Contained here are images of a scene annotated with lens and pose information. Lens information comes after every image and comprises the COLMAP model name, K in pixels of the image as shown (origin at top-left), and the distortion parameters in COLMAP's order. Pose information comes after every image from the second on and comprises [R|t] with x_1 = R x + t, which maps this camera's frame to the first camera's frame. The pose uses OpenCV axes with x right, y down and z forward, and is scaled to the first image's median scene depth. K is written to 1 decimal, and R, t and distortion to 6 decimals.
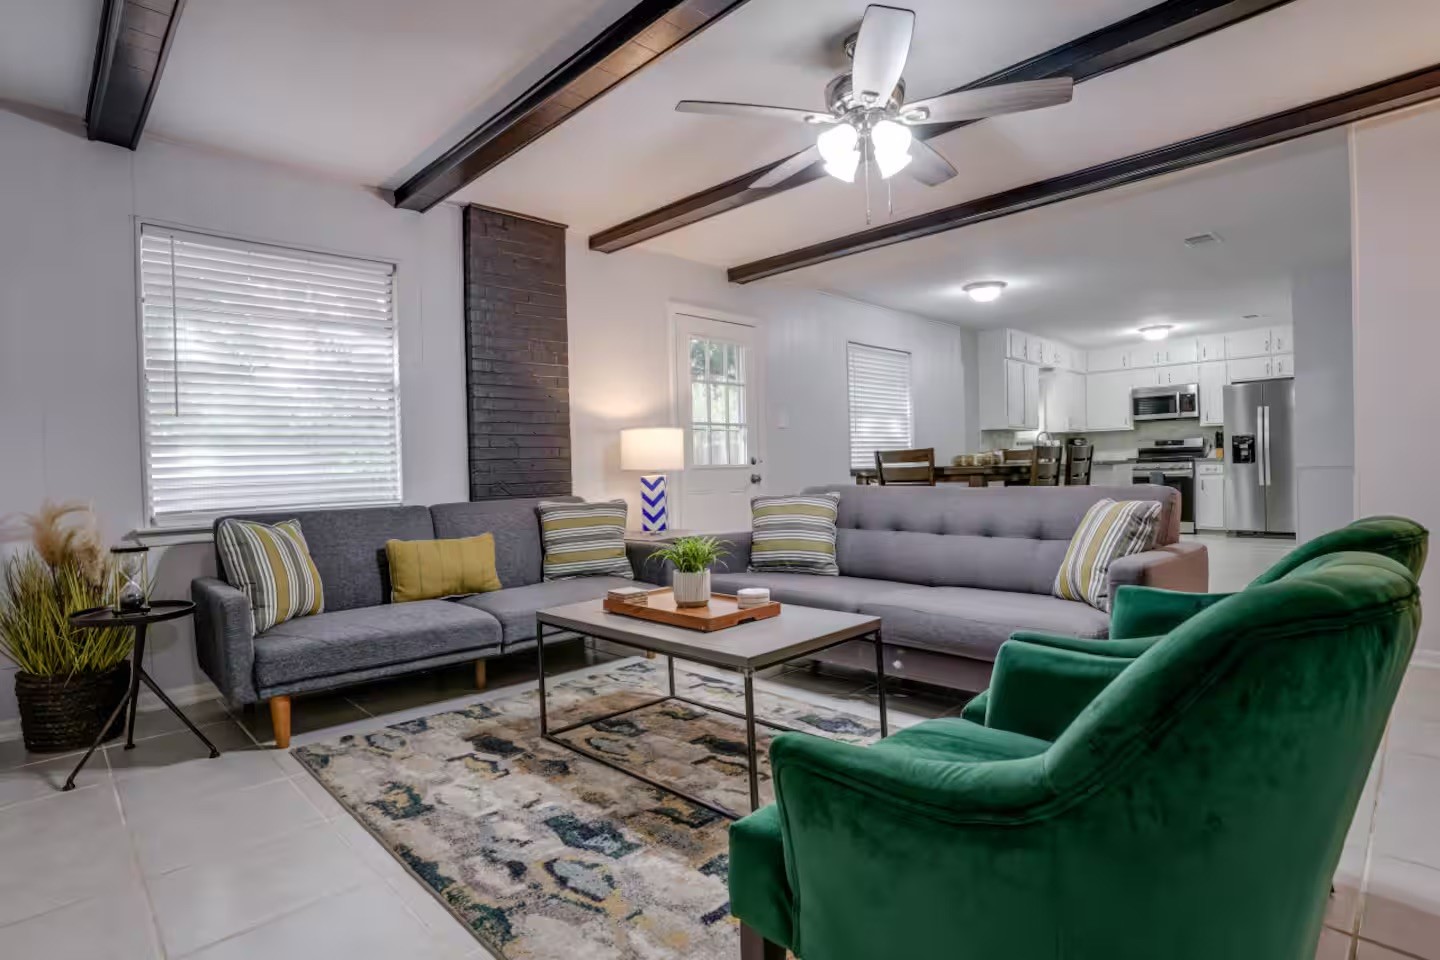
lens RADIAL K [[751.9, 0, 716.3], [0, 751.9, 485.0], [0, 0, 1]] dist [-0.056794, 0.022146]
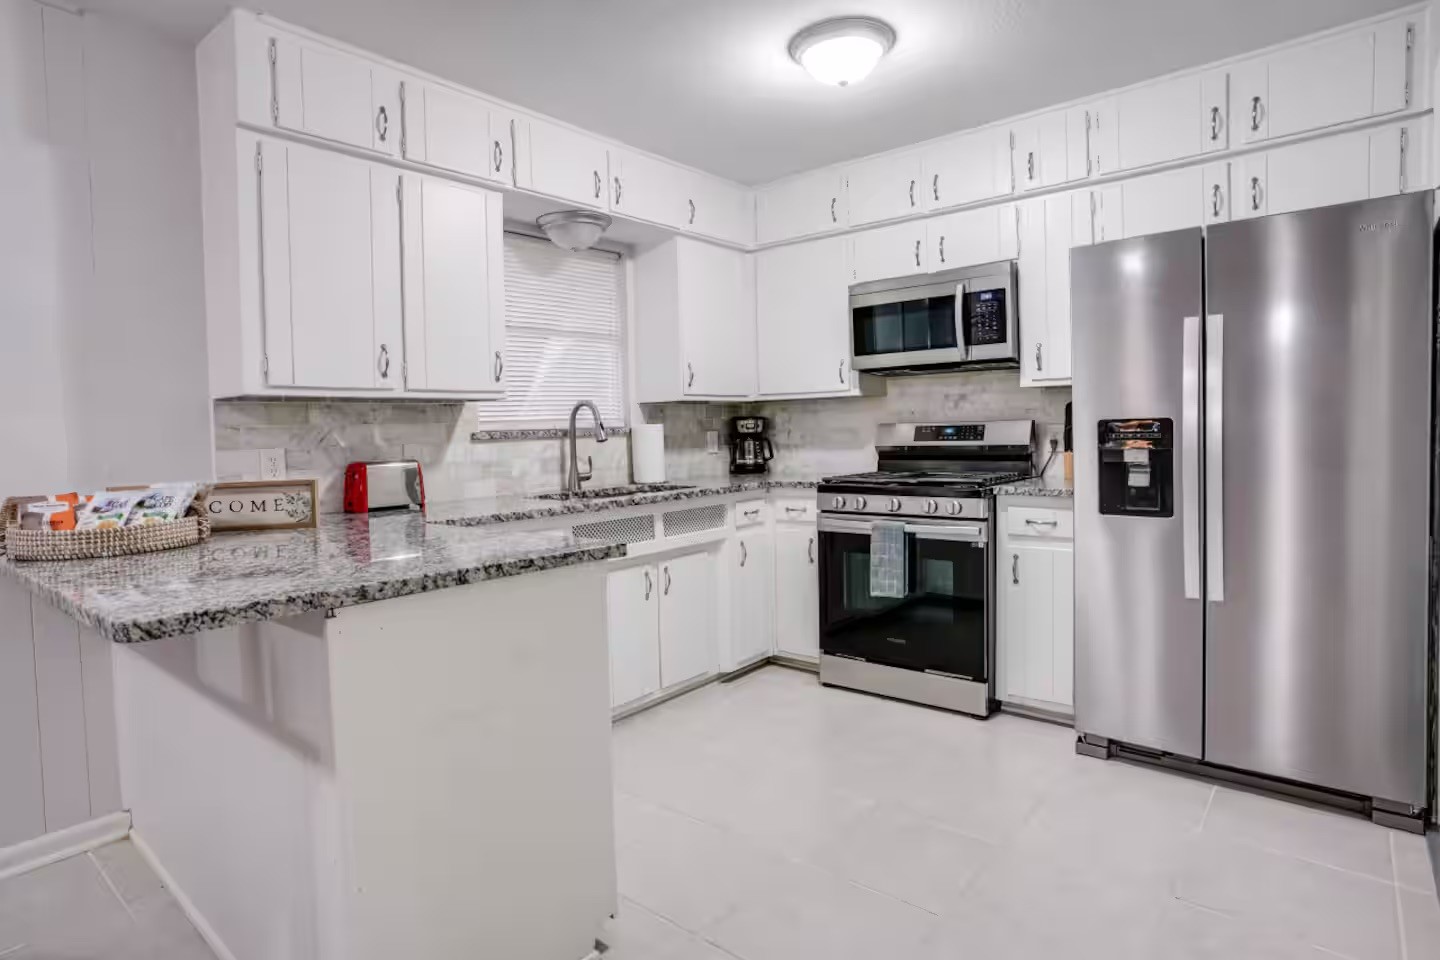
lens RADIAL K [[751.9, 0, 714.7], [0, 751.9, 462.9], [0, 0, 1]] dist [-0.056794, 0.022146]
pose [[0.997604, -0.000843, 0.069184, 0.543665], [-0.000698, 0.999752, 0.022251, -0.057638], [-0.069186, -0.022246, 0.997356, 0.735719]]
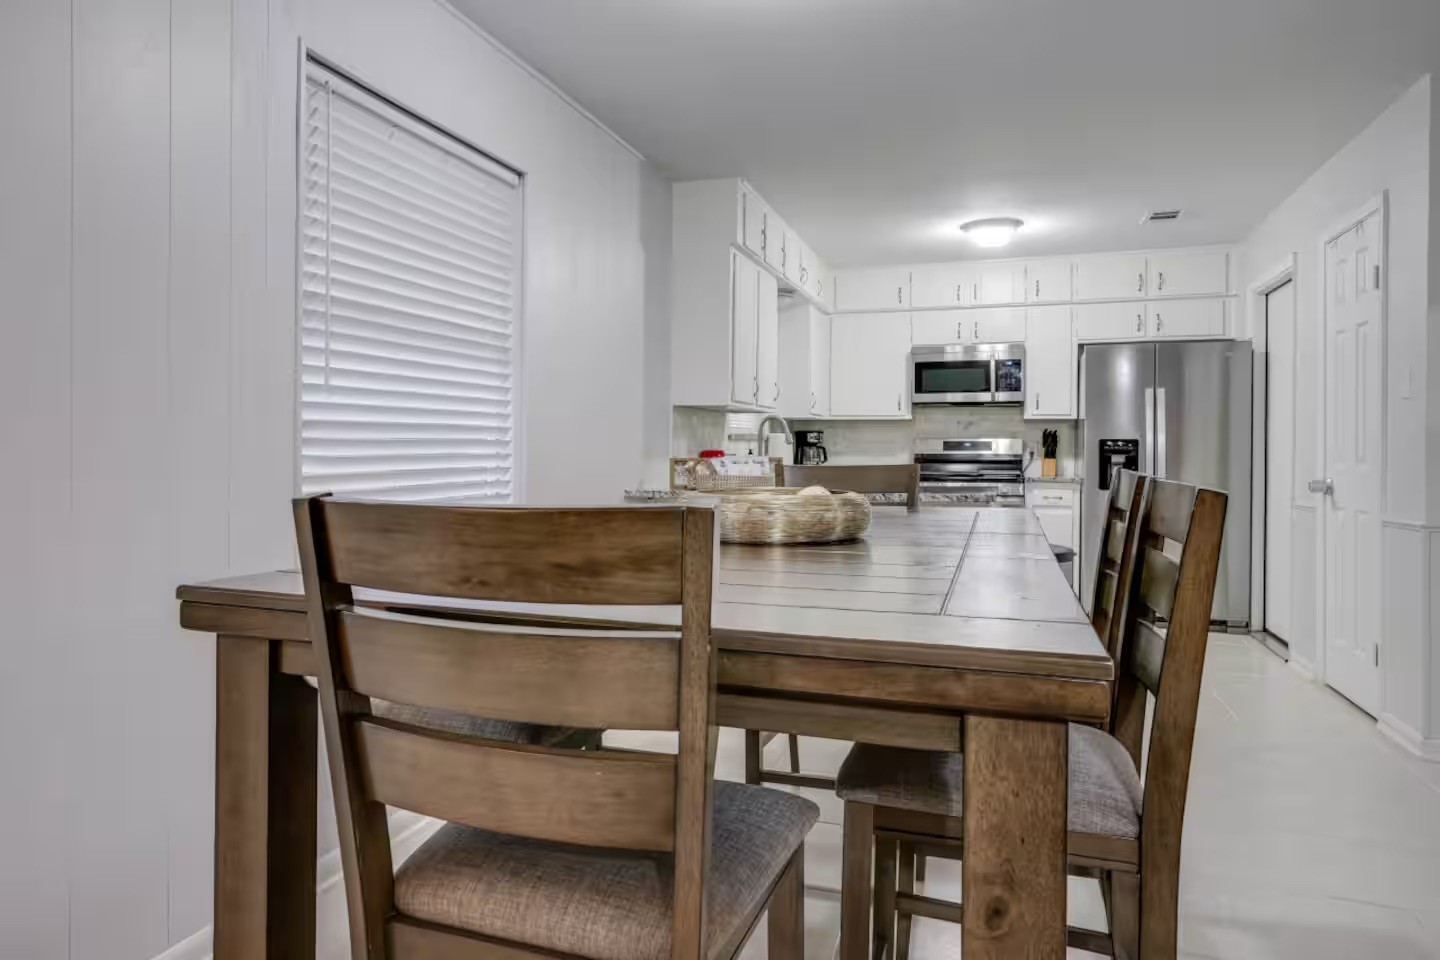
lens RADIAL K [[900.3, 0, 663.8], [0, 900.3, 456.8], [0, 0, 1]] dist [-0.020897, 0.000153]
pose [[0.909690, 0.028085, 0.414338, 0.136831], [-0.021797, 0.999564, -0.019899, -0.034231], [-0.414717, 0.009070, 0.909905, 0.543202]]
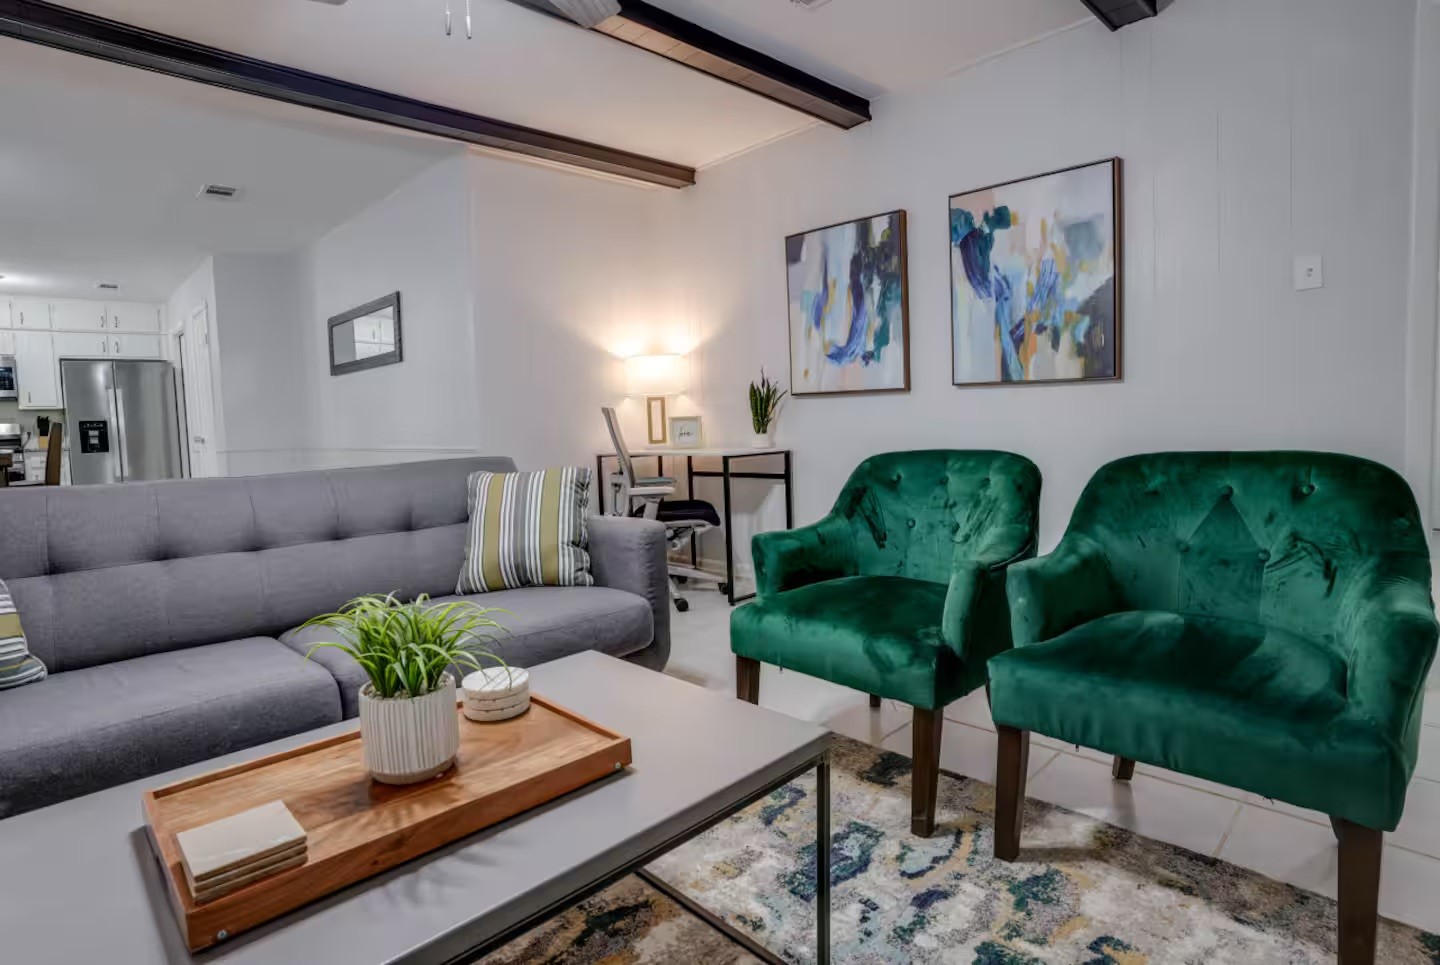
lens RADIAL K [[751.9, 0, 707.4], [0, 751.9, 459.5], [0, 0, 1]] dist [-0.056794, 0.022146]
pose [[0.024228, -0.028746, 0.999293, -0.131672], [0.059443, 0.997859, 0.027263, -0.002020], [-0.997938, 0.058741, 0.025884, 0.258490]]
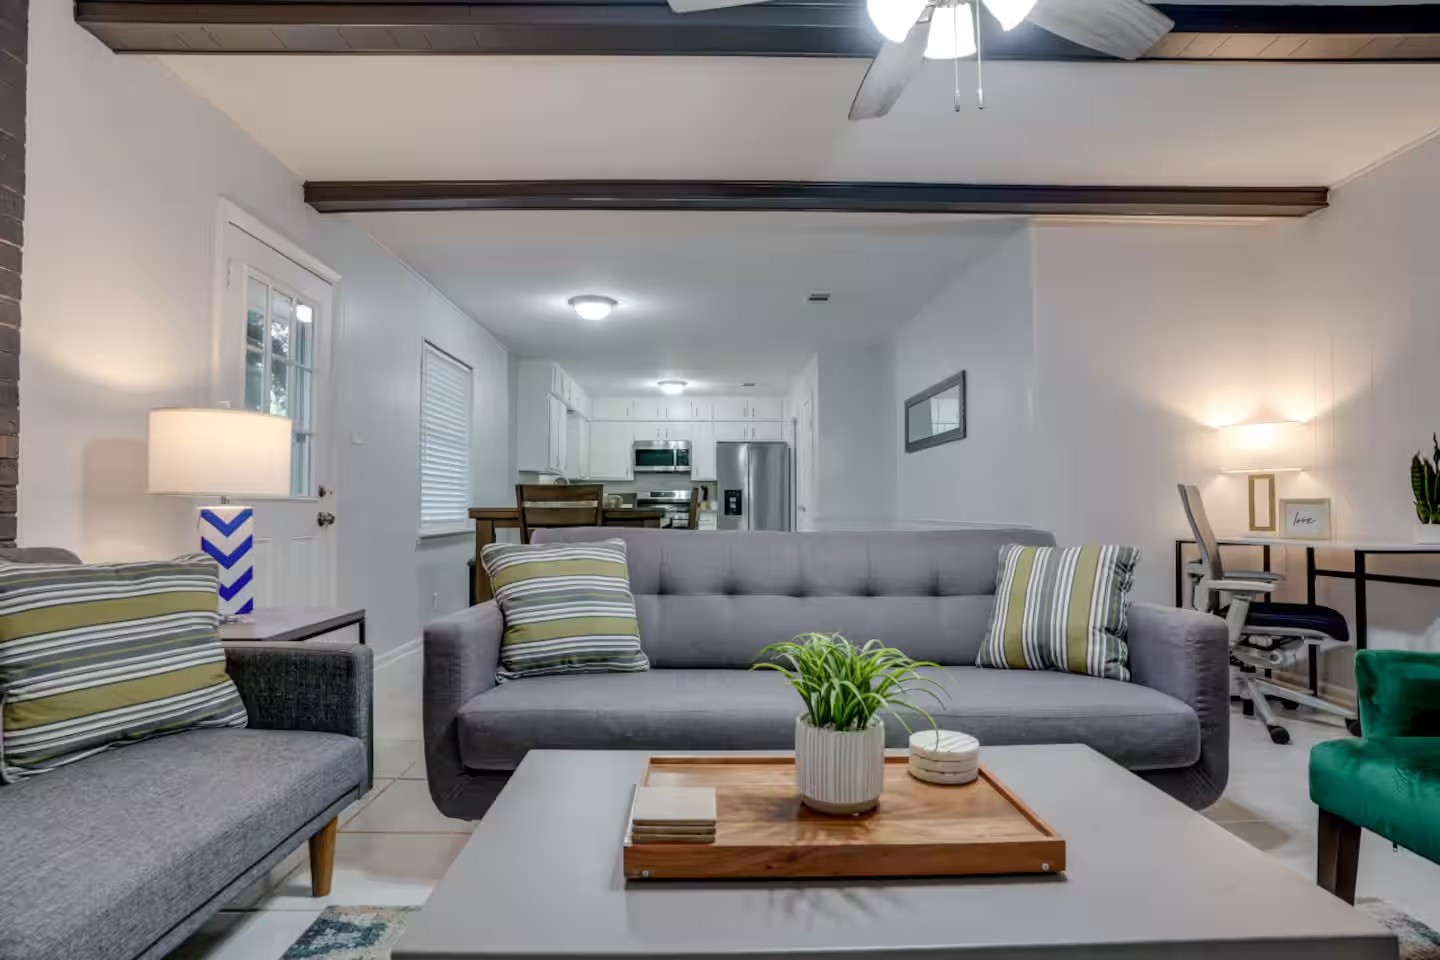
lens RADIAL K [[751.9, 0, 715.2], [0, 751.9, 490.8], [0, 0, 1]] dist [-0.056794, 0.022146]
pose [[0.692706, 0.045887, 0.719759, -0.121955], [-0.002520, 0.998122, -0.061209, 0.003718], [-0.721216, 0.040586, 0.691521, 0.237163]]
